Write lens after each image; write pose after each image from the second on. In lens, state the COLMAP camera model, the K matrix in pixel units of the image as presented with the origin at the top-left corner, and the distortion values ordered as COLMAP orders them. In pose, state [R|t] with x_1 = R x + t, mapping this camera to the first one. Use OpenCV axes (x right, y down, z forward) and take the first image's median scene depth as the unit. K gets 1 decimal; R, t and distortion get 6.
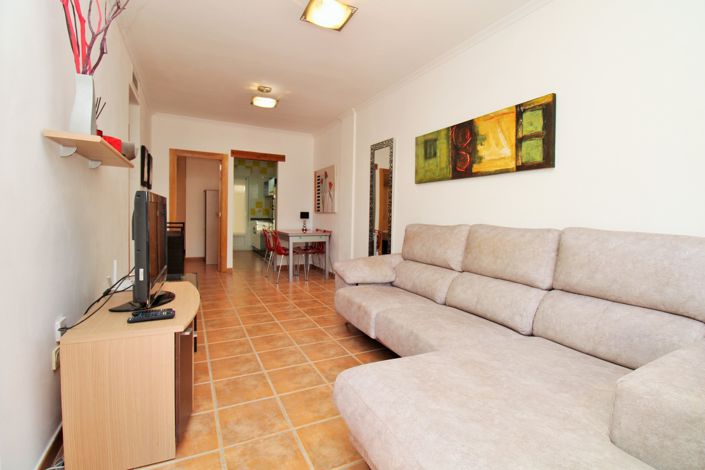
lens RADIAL K [[323.9, 0, 353.8], [0, 323.9, 230.2], [0, 0, 1]] dist [-0.015705, -0.000410]
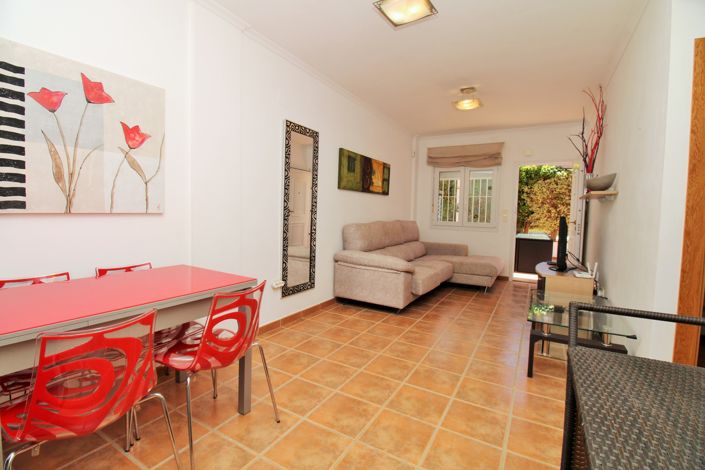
lens RADIAL K [[323.9, 0, 352.2], [0, 323.9, 237.1], [0, 0, 1]] dist [-0.015705, -0.000410]
pose [[-0.538181, -0.083795, 0.838654, -0.562325], [0.018439, 0.993637, 0.111113, -0.071639], [-0.842628, 0.075263, -0.533211, 1.118928]]
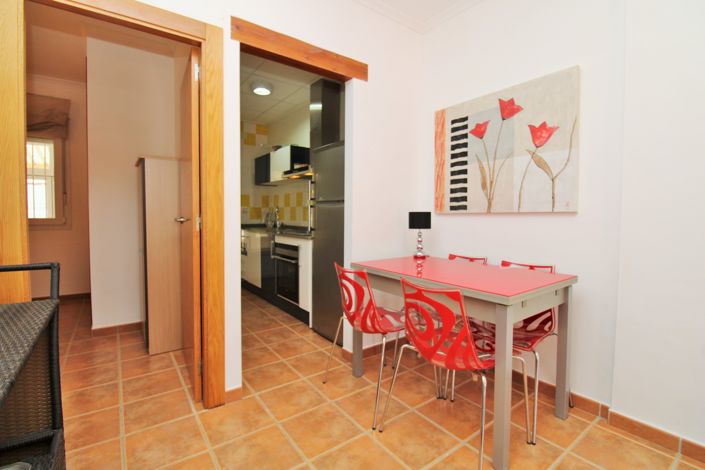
lens RADIAL K [[323.9, 0, 351.3], [0, 323.9, 228.1], [0, 0, 1]] dist [-0.015705, -0.000410]
pose [[0.987450, -0.024117, 0.156079, -0.368702], [0.024377, 0.999703, 0.000251, -0.048273], [-0.156039, 0.003557, 0.987744, 0.781084]]
